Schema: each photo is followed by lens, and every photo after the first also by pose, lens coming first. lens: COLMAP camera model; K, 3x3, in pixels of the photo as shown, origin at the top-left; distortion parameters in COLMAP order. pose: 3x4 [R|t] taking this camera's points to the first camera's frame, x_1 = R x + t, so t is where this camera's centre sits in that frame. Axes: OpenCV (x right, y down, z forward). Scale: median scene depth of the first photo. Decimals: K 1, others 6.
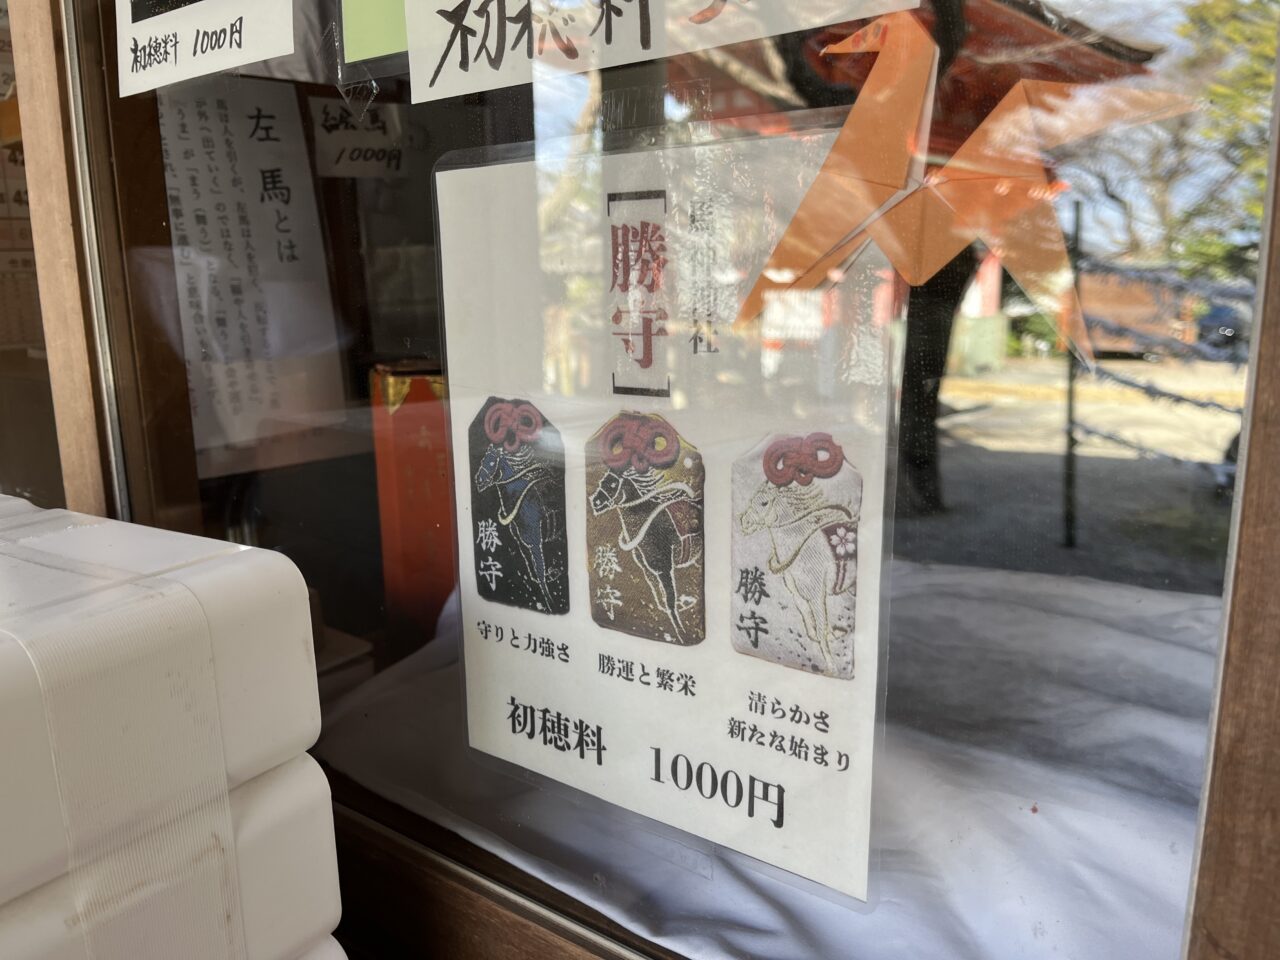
lens RADIAL K [[976.3, 0, 643.7], [0, 976.3, 482.5], [0, 0, 1]] dist [0.009666, -0.032004]
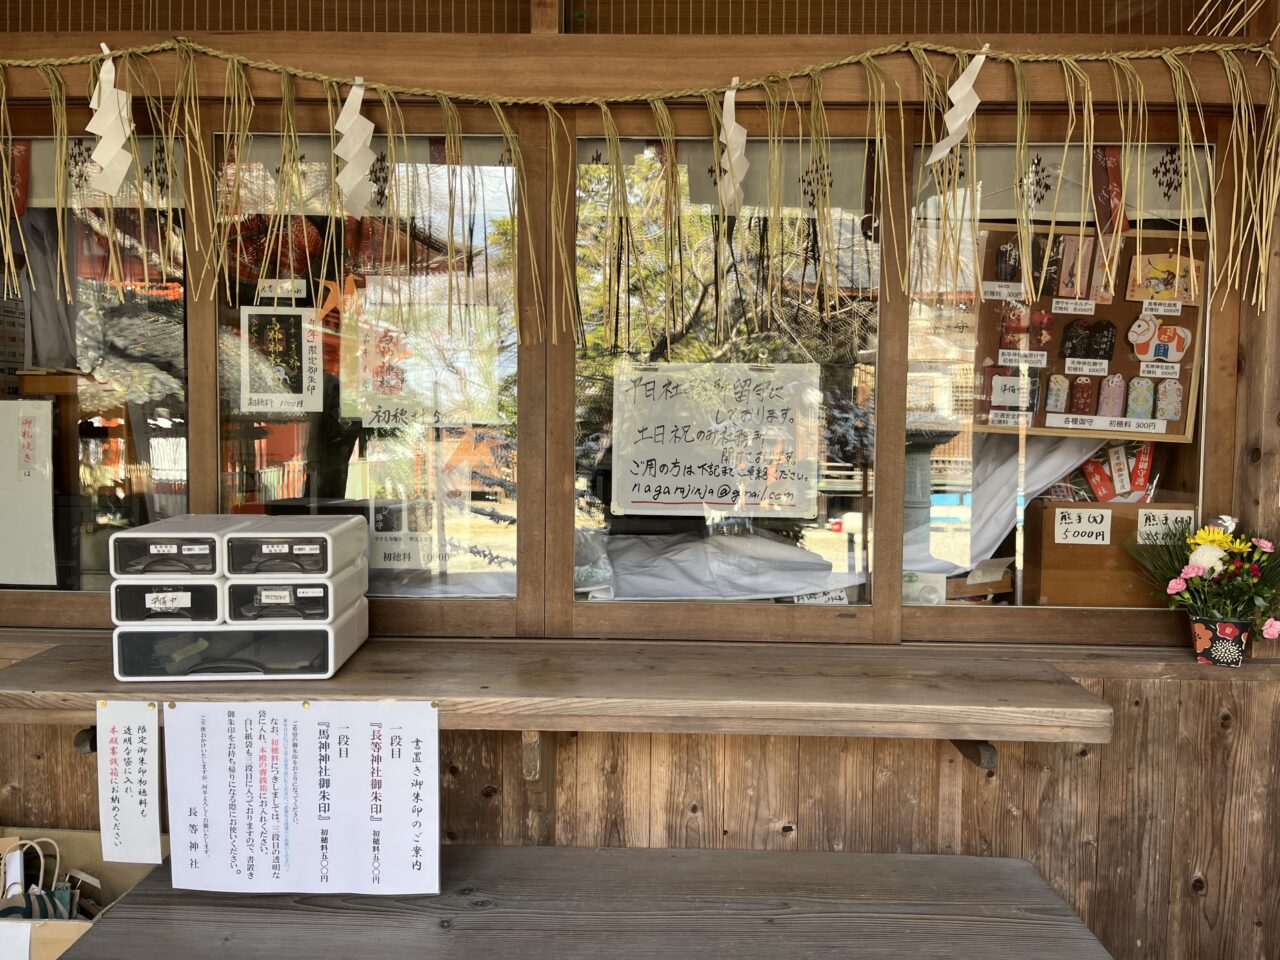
lens RADIAL K [[976.3, 0, 640.9], [0, 976.3, 483.7], [0, 0, 1]] dist [0.009666, -0.032004]
pose [[0.807393, -0.005594, 0.589987, -1.904919], [0.091087, 0.989149, -0.115273, 0.548828], [-0.582940, 0.146811, 0.799142, -3.486746]]
